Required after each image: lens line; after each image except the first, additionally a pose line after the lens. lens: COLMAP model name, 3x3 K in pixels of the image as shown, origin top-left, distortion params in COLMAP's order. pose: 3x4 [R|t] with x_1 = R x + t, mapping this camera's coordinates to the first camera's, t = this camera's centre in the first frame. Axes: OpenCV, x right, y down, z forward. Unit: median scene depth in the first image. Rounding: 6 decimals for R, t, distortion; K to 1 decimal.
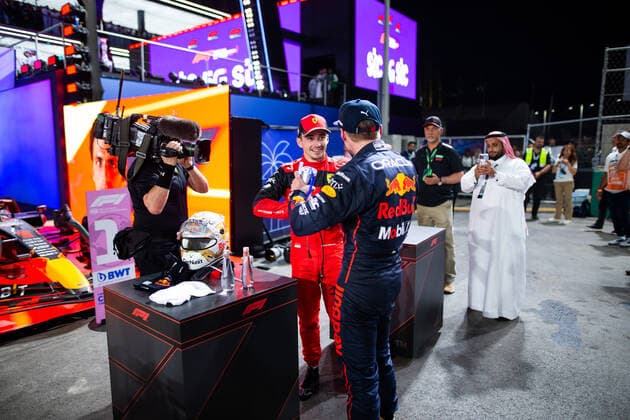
lens RADIAL K [[442.1, 0, 315.0], [0, 442.1, 210.0], [0, 0, 1]] dist [-0.024437, 0.010631]
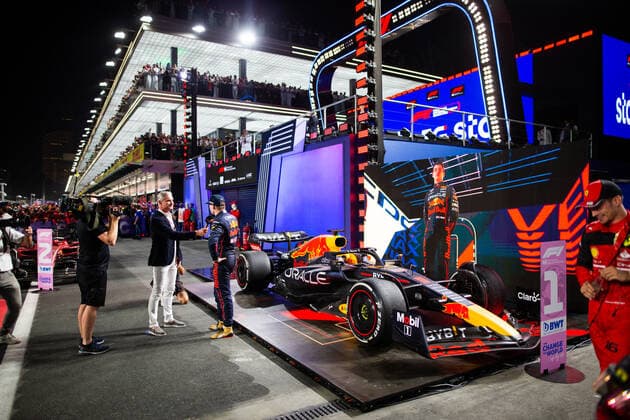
lens RADIAL K [[442.1, 0, 315.0], [0, 442.1, 210.0], [0, 0, 1]] dist [-0.024437, 0.010631]
pose [[0.929165, 0.002677, -0.369655, -0.249649], [-0.047914, 0.992411, -0.113249, 0.009816], [0.366546, 0.122939, 0.922242, -0.071282]]
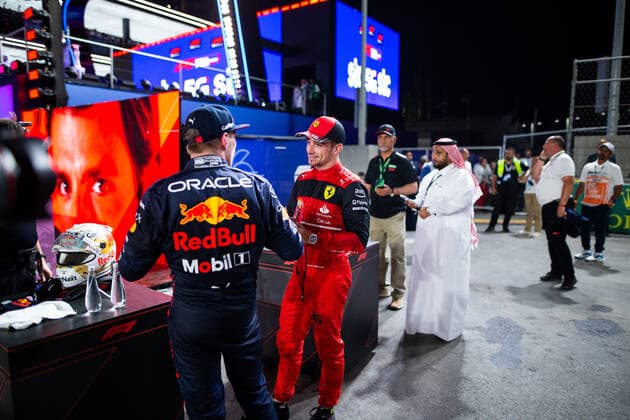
lens RADIAL K [[442.1, 0, 315.0], [0, 442.1, 210.0], [0, 0, 1]] dist [-0.024437, 0.010631]
pose [[0.999786, 0.006938, 0.019486, 0.052952], [-0.006492, 0.999717, -0.022867, -0.001520], [-0.019640, 0.022736, 0.999549, 0.020972]]
